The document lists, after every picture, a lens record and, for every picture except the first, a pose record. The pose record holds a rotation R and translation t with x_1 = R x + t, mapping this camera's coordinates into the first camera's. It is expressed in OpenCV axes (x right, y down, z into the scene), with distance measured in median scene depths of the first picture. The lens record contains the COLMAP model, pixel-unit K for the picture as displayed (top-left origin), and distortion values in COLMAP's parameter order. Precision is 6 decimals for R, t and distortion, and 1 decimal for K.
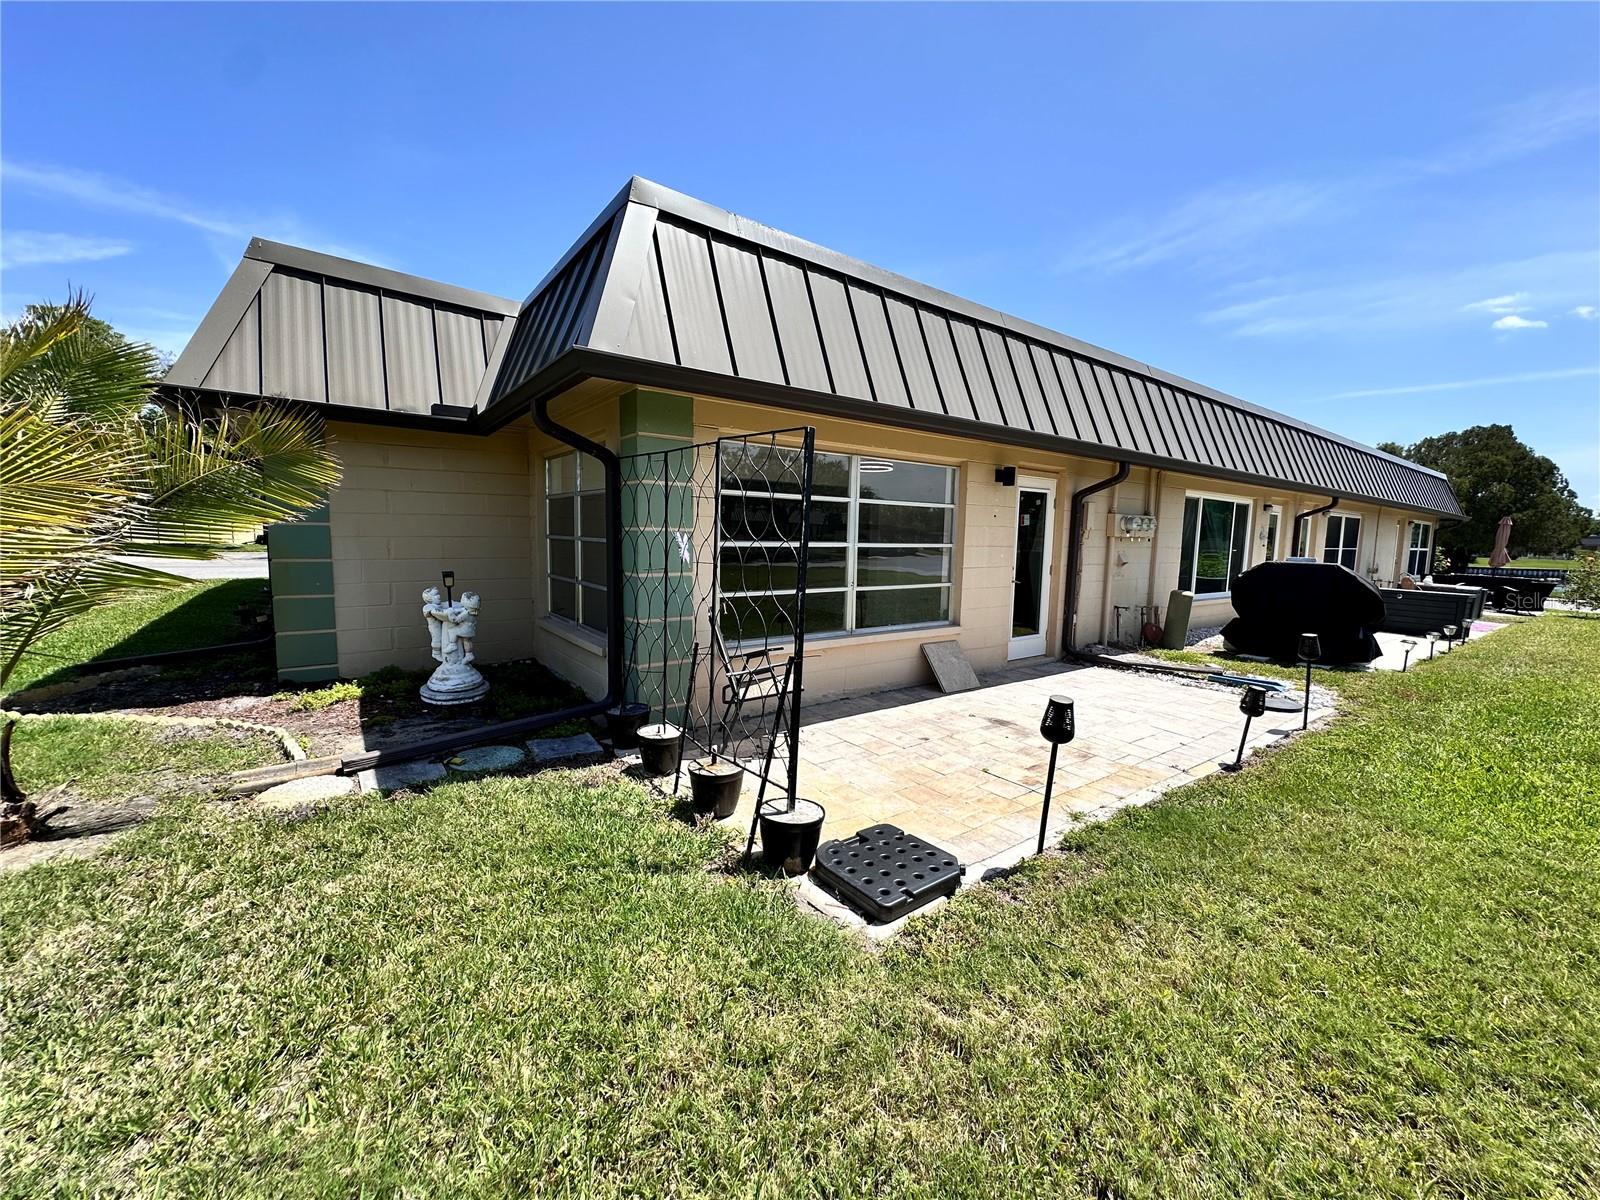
lens RADIAL K [[638.4, 0, 798.8], [0, 638.4, 600.9], [0, 0, 1]] dist [-0.002856, 0.000517]
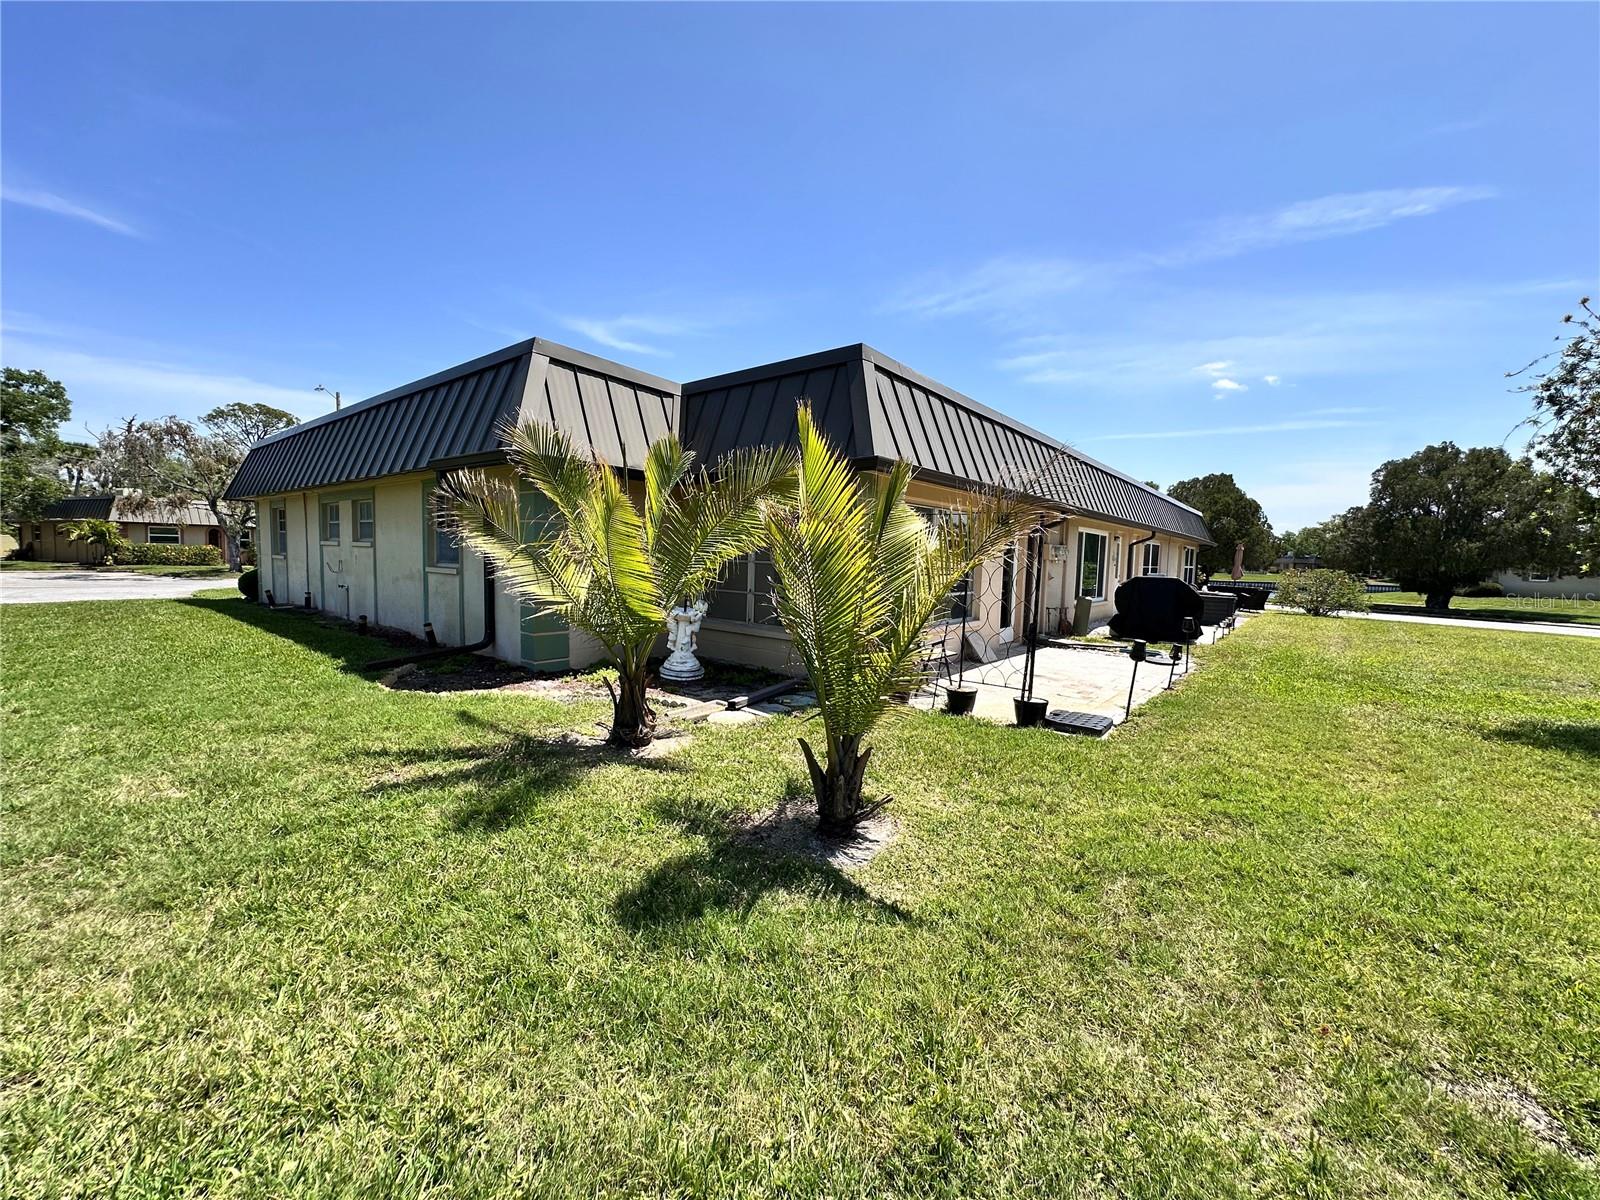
lens RADIAL K [[638.4, 0, 806.0], [0, 638.4, 594.5], [0, 0, 1]] dist [-0.002856, 0.000517]
pose [[0.967087, -0.013046, 0.254110, -0.389281], [0.023025, 0.999074, -0.036336, 0.018557], [-0.253401, 0.040991, 0.966493, -0.249801]]
